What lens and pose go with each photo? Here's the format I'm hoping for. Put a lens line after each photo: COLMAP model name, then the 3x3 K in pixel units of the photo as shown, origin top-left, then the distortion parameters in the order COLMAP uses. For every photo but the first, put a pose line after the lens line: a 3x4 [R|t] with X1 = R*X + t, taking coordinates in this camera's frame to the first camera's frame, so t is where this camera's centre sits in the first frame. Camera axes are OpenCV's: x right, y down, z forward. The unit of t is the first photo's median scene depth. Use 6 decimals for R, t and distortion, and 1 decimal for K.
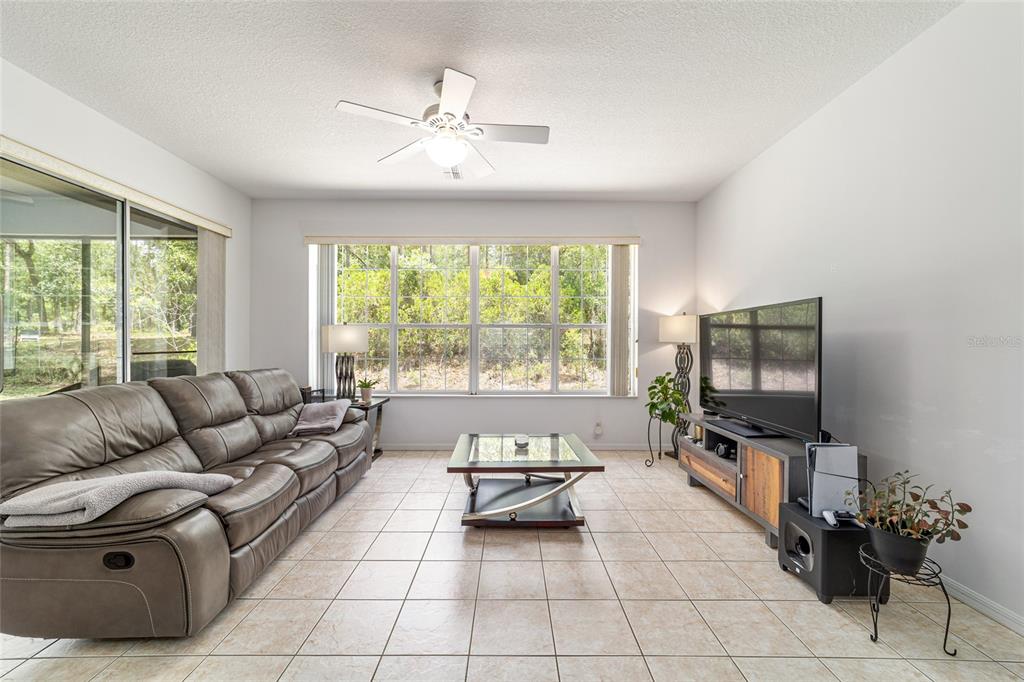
lens RADIAL K [[392.3, 0, 512.0], [0, 392.3, 341.0], [0, 0, 1]] dist [-0.000671, 0.000107]
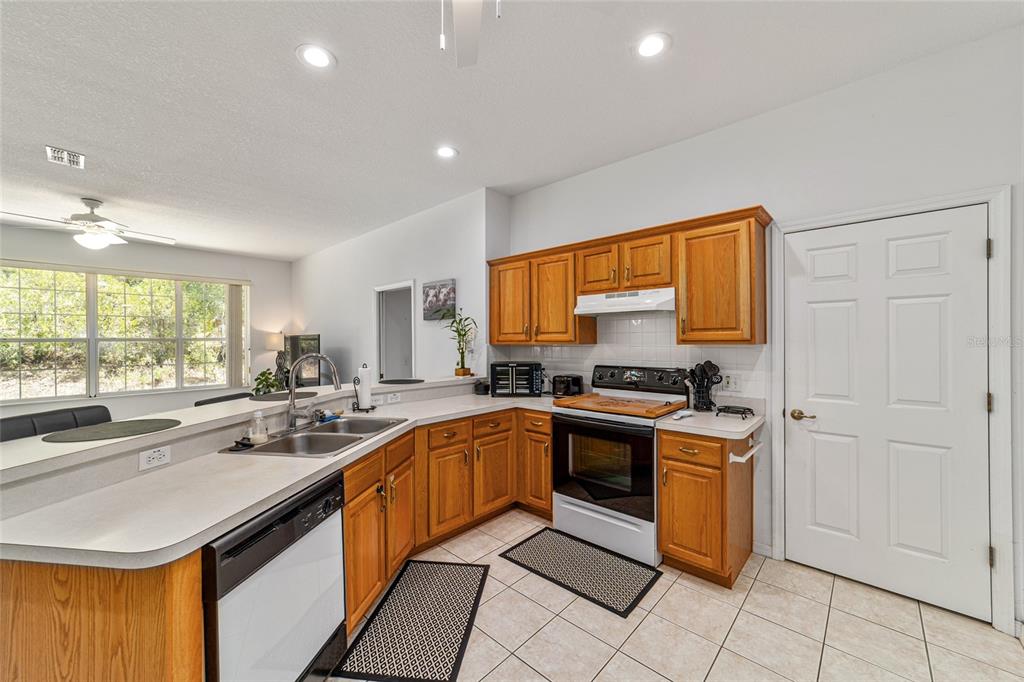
lens RADIAL K [[392.3, 0, 512.0], [0, 392.3, 341.0], [0, 0, 1]] dist [-0.000671, 0.000107]
pose [[0.684810, -0.007650, 0.728682, -0.092355], [0.001453, 0.999957, 0.009132, -0.045082], [-0.728720, -0.005195, 0.684792, -0.784922]]
